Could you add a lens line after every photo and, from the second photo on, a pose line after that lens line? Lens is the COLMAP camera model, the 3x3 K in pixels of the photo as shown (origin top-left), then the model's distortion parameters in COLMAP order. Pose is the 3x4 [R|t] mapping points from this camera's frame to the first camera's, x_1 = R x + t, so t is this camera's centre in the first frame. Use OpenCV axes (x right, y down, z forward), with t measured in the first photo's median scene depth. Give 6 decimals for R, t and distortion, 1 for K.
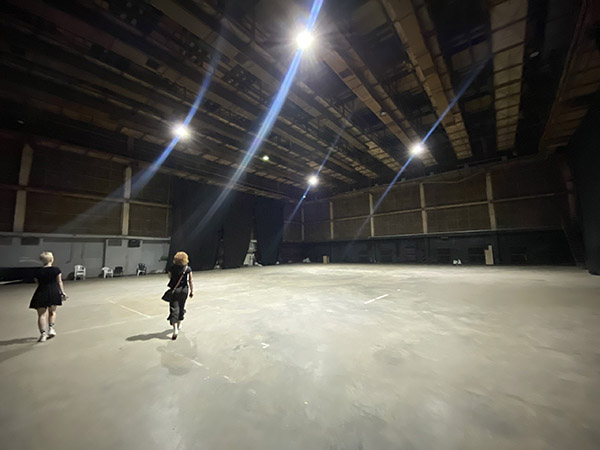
lens RADIAL K [[240.7, 0, 299.2], [0, 240.7, 225.1], [0, 0, 1]] dist [0.000511, 0.000022]
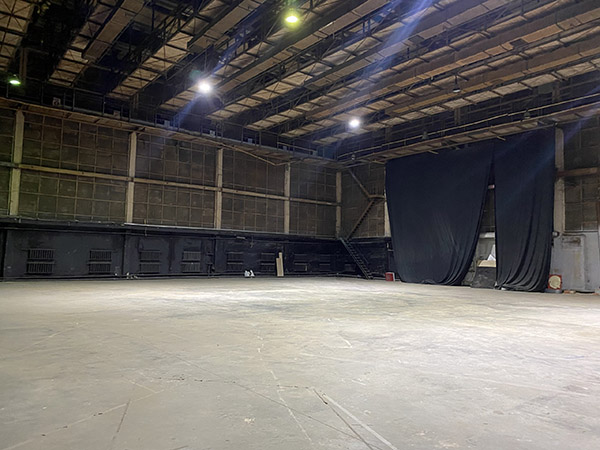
lens RADIAL K [[455.2, 0, 299.7], [0, 455.2, 225.2], [0, 0, 1]] dist [0.022059, -0.004004]
pose [[0.188497, 0.088958, 0.978036, -0.593694], [-0.138216, 0.988380, -0.063260, 0.071449], [-0.972299, -0.123256, 0.198602, 0.561333]]
